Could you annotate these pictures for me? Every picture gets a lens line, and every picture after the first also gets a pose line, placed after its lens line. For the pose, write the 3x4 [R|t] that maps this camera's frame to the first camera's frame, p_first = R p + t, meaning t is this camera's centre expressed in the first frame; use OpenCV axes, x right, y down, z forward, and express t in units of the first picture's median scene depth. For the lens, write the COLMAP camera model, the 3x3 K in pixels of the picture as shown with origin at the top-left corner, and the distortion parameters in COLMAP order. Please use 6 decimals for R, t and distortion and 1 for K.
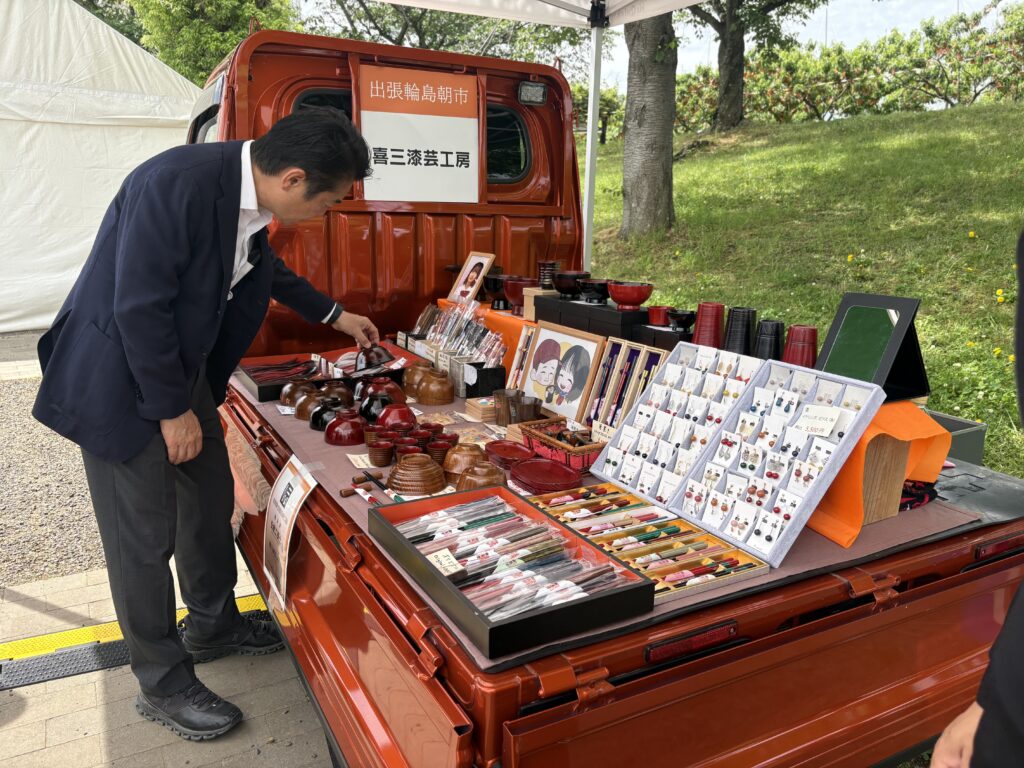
lens RADIAL K [[793.0, 0, 512.0], [0, 793.0, 384.0], [0, 0, 1]] dist [-0.006503, -0.003660]
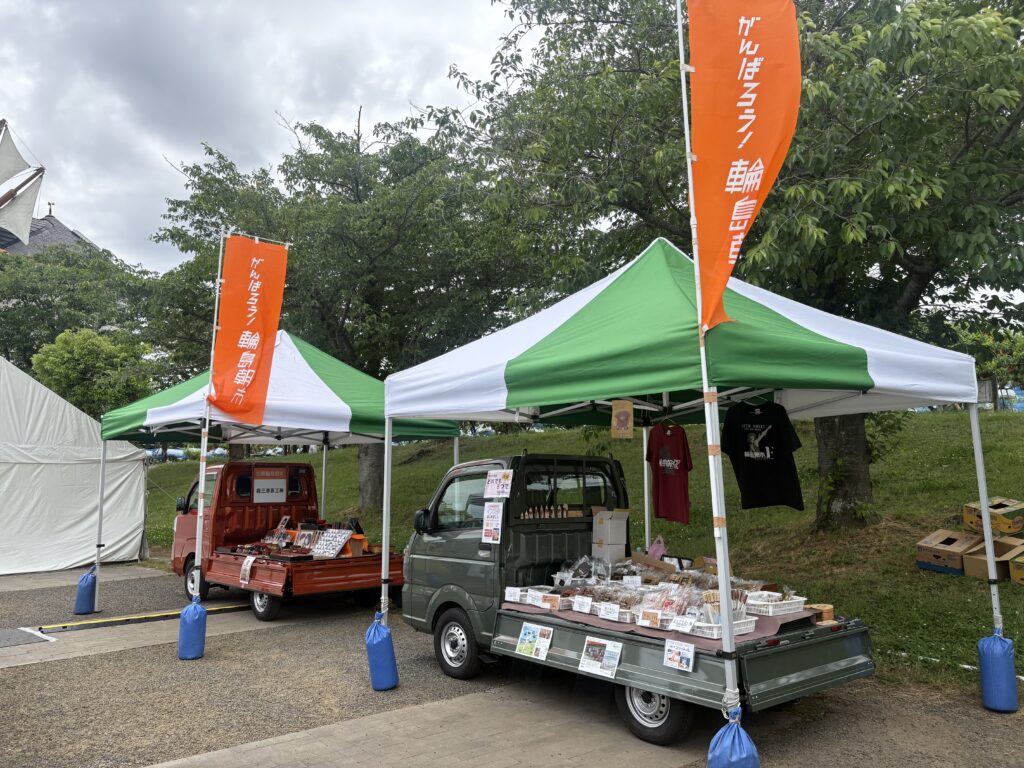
lens RADIAL K [[793.0, 0, 512.0], [0, 793.0, 384.0], [0, 0, 1]] dist [-0.006503, -0.003660]
pose [[0.968250, -0.000892, 0.249984, 0.054303], [0.085826, 0.940397, -0.329071, 0.548854], [-0.234790, 0.340078, 0.910616, -2.744853]]
